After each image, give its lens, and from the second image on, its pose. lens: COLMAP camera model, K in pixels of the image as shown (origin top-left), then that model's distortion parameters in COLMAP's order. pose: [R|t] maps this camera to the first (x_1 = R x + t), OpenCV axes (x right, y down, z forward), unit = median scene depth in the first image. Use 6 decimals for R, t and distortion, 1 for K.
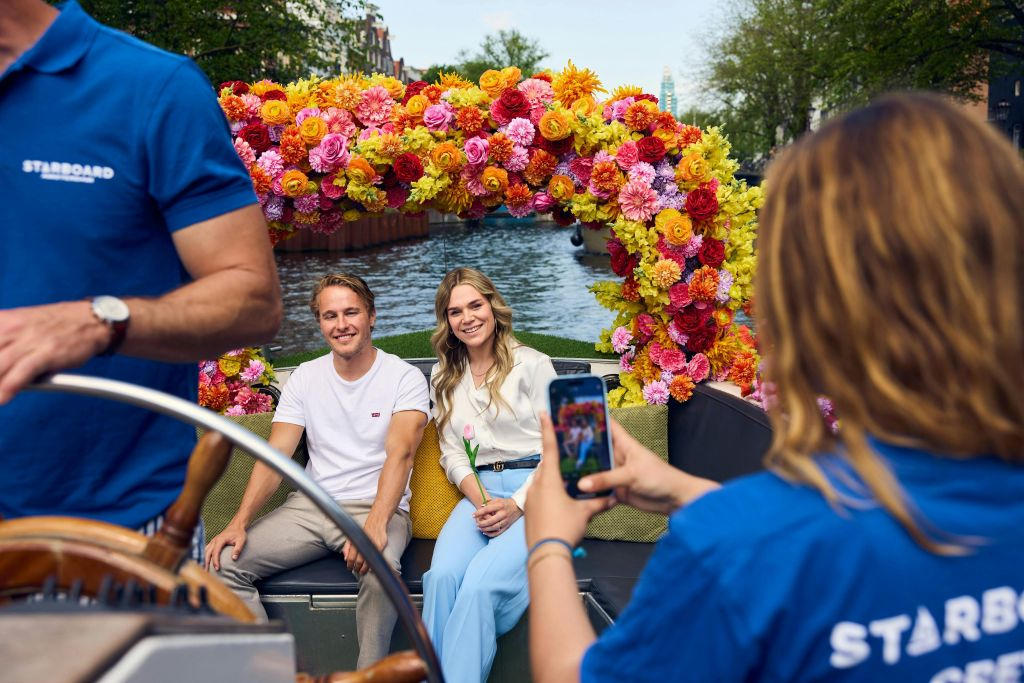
lens RADIAL K [[1054.5, 0, 512.4], [0, 1054.5, 338.0], [0, 0, 1]] dist [-0.039456, 0.000000]
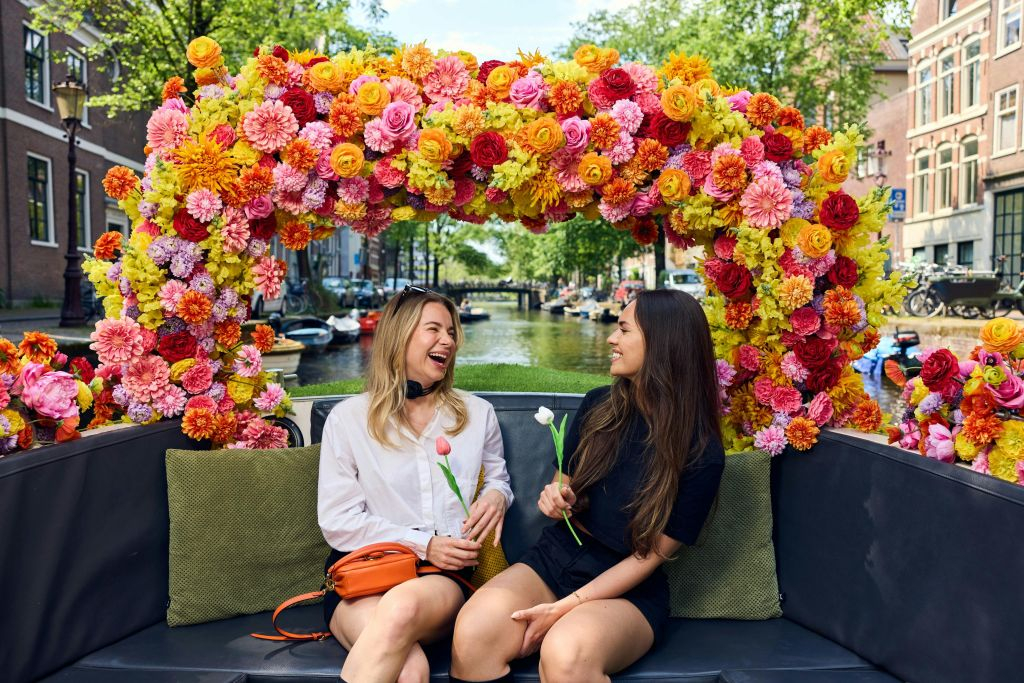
lens RADIAL K [[867.2, 0, 514.9], [0, 867.2, 325.8], [0, 0, 1]] dist [-0.085800, 0.048144]
pose [[0.994155, 0.044456, 0.098386, -0.138574], [-0.034484, 0.994306, -0.100833, 0.040330], [-0.102309, 0.096851, 0.990027, 0.349586]]
